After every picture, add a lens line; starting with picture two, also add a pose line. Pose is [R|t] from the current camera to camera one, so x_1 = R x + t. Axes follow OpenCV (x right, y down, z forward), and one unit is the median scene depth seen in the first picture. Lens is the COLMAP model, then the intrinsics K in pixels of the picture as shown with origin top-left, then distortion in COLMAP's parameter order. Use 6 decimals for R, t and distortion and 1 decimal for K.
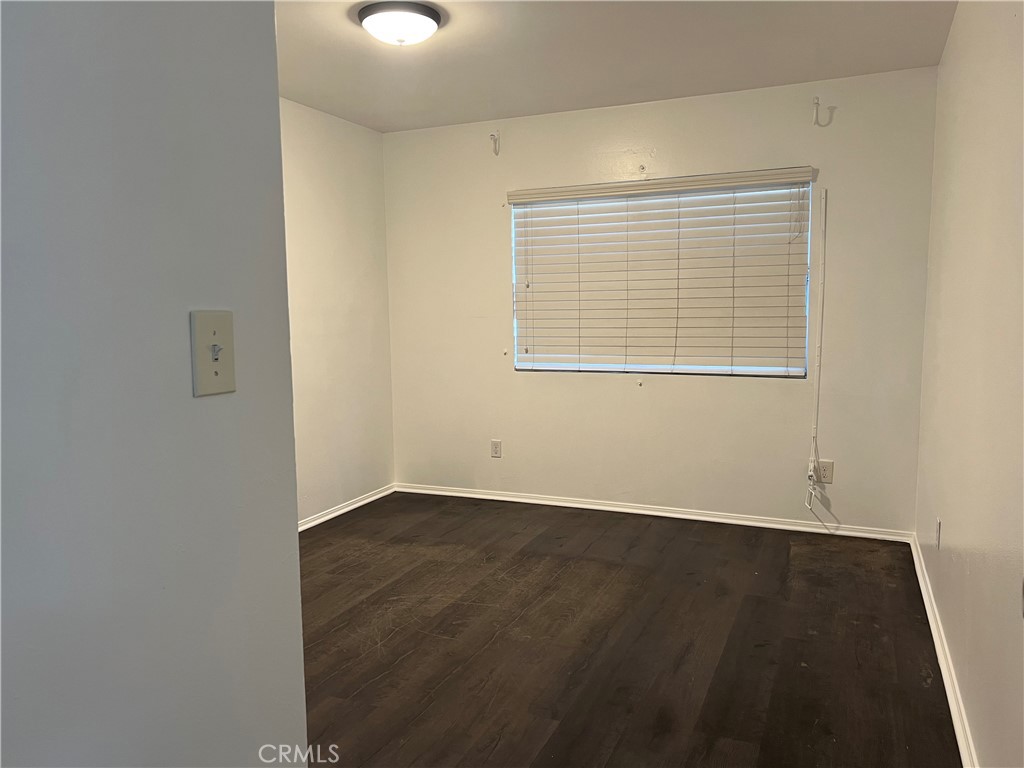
lens RADIAL K [[765.7, 0, 513.4], [0, 765.7, 383.7], [0, 0, 1]] dist [0.022063, -0.013960]
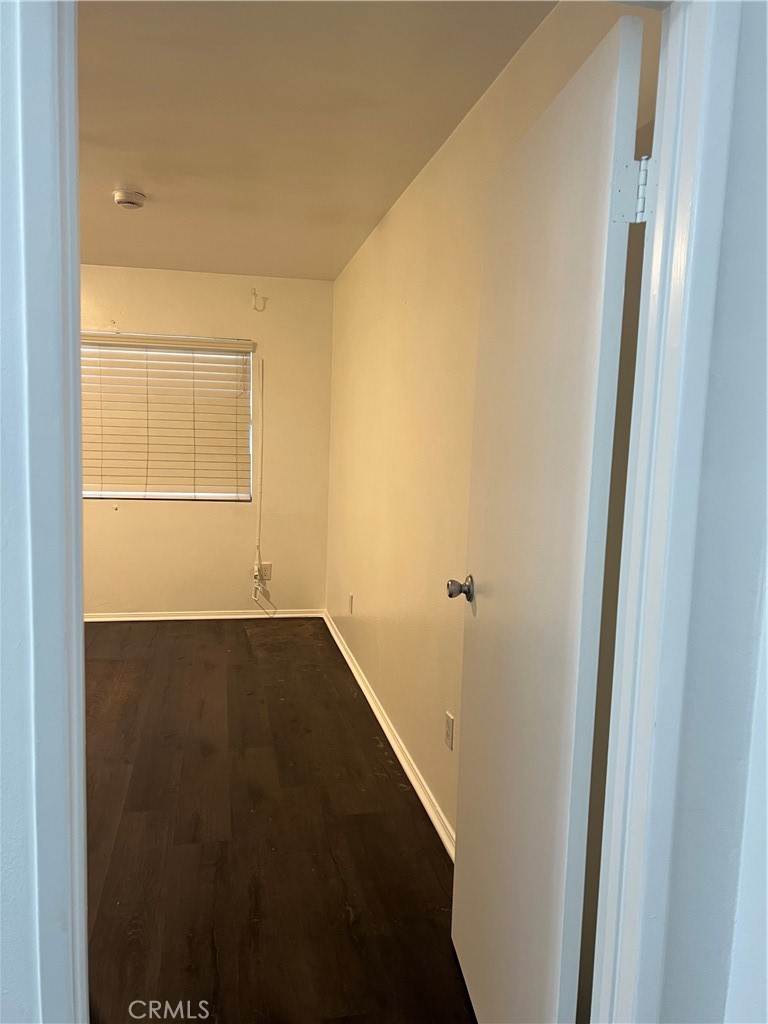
lens RADIAL K [[765.7, 0, 382.2], [0, 765.7, 513.7], [0, 0, 1]] dist [0.022063, -0.013960]
pose [[0.804244, -0.023737, 0.593824, -0.218275], [0.017537, 0.999715, 0.016210, -0.003829], [-0.594040, -0.002623, 0.804431, -0.187908]]
